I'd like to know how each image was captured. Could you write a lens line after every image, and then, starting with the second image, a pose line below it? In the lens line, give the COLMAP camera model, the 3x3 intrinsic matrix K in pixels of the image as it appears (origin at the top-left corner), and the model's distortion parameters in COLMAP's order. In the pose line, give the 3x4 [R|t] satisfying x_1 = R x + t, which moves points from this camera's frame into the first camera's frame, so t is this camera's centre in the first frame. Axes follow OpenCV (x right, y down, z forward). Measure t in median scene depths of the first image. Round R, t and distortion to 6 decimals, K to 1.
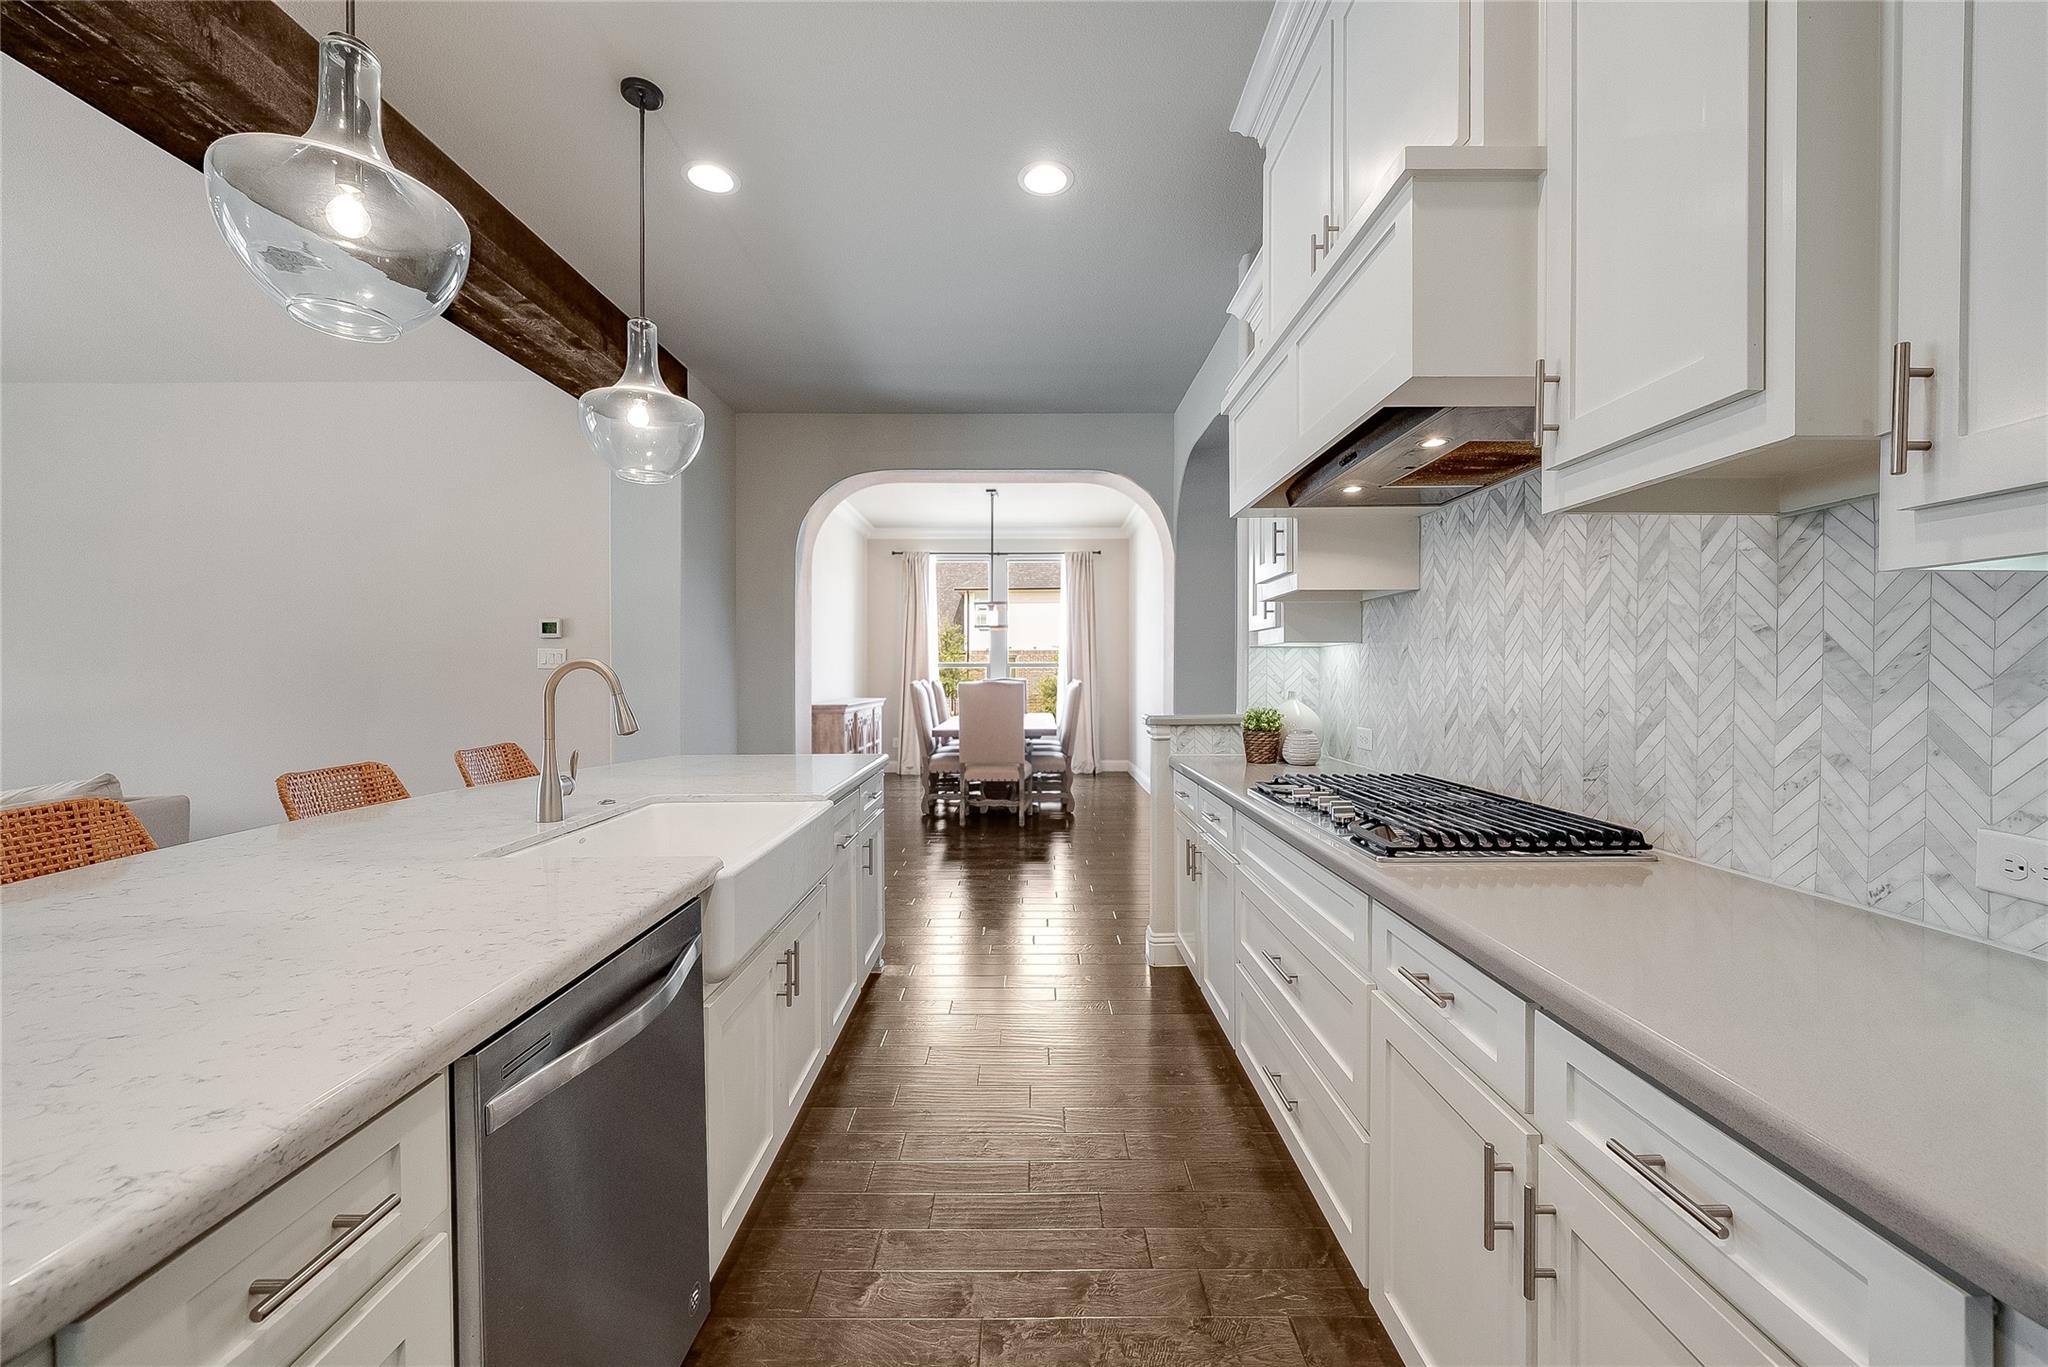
lens RADIAL K [[804.6, 0, 1028.3], [0, 804.6, 678.5], [0, 0, 1]] dist [0.002311, -0.003451]
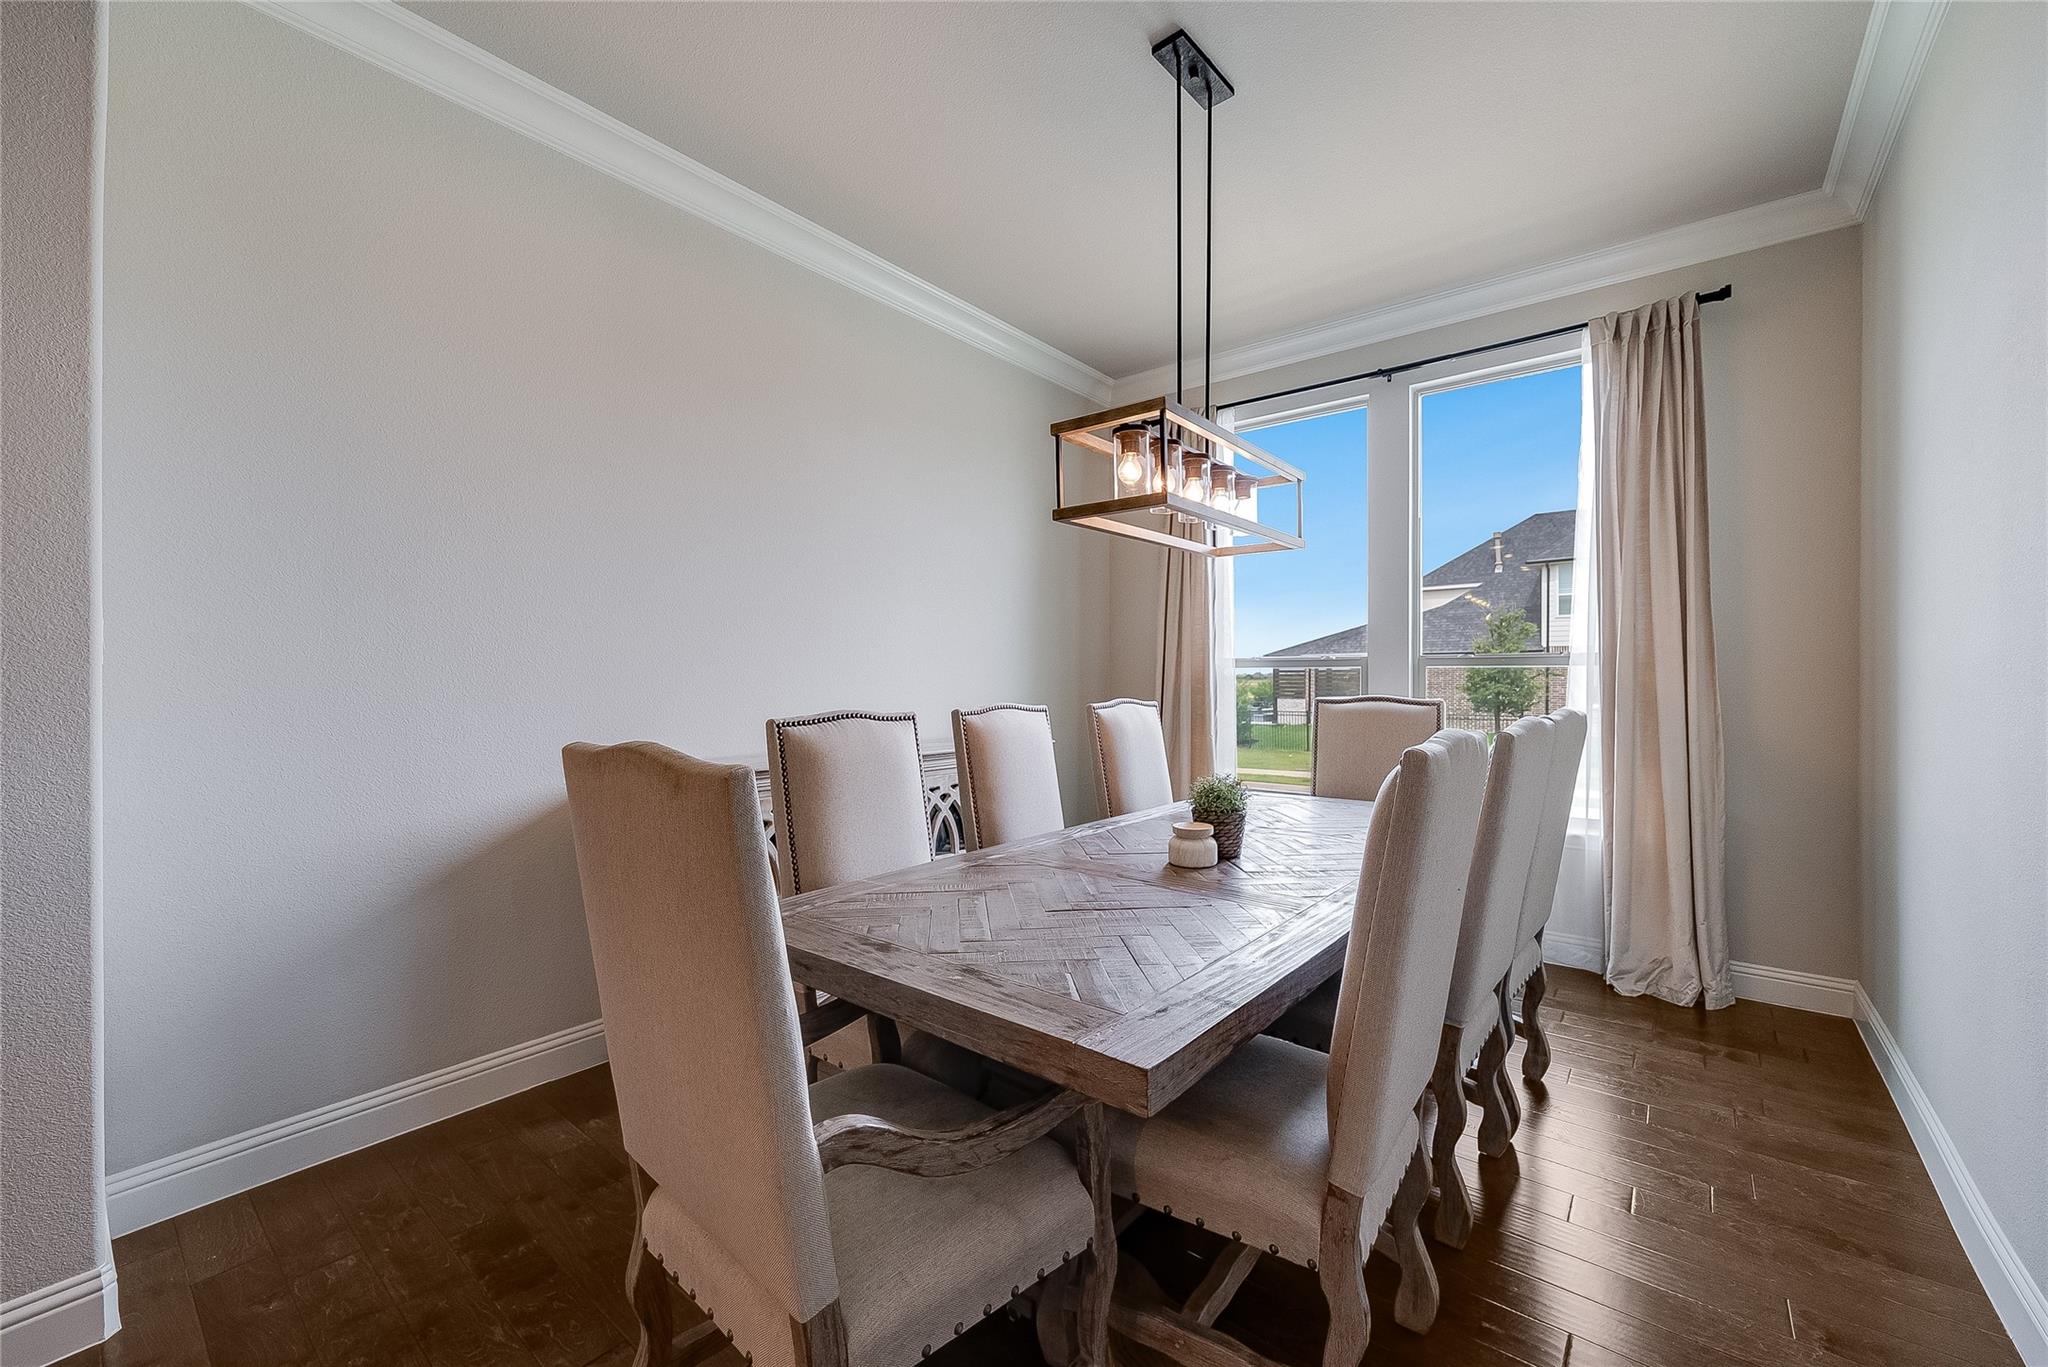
lens RADIAL K [[804.6, 0, 1028.3], [0, 804.6, 678.5], [0, 0, 1]] dist [0.002311, -0.003451]
pose [[0.772107, 0.004094, -0.635479, 0.077340], [-0.007708, 0.999966, -0.002923, -0.007381], [0.635445, 0.007155, 0.772113, 0.585166]]
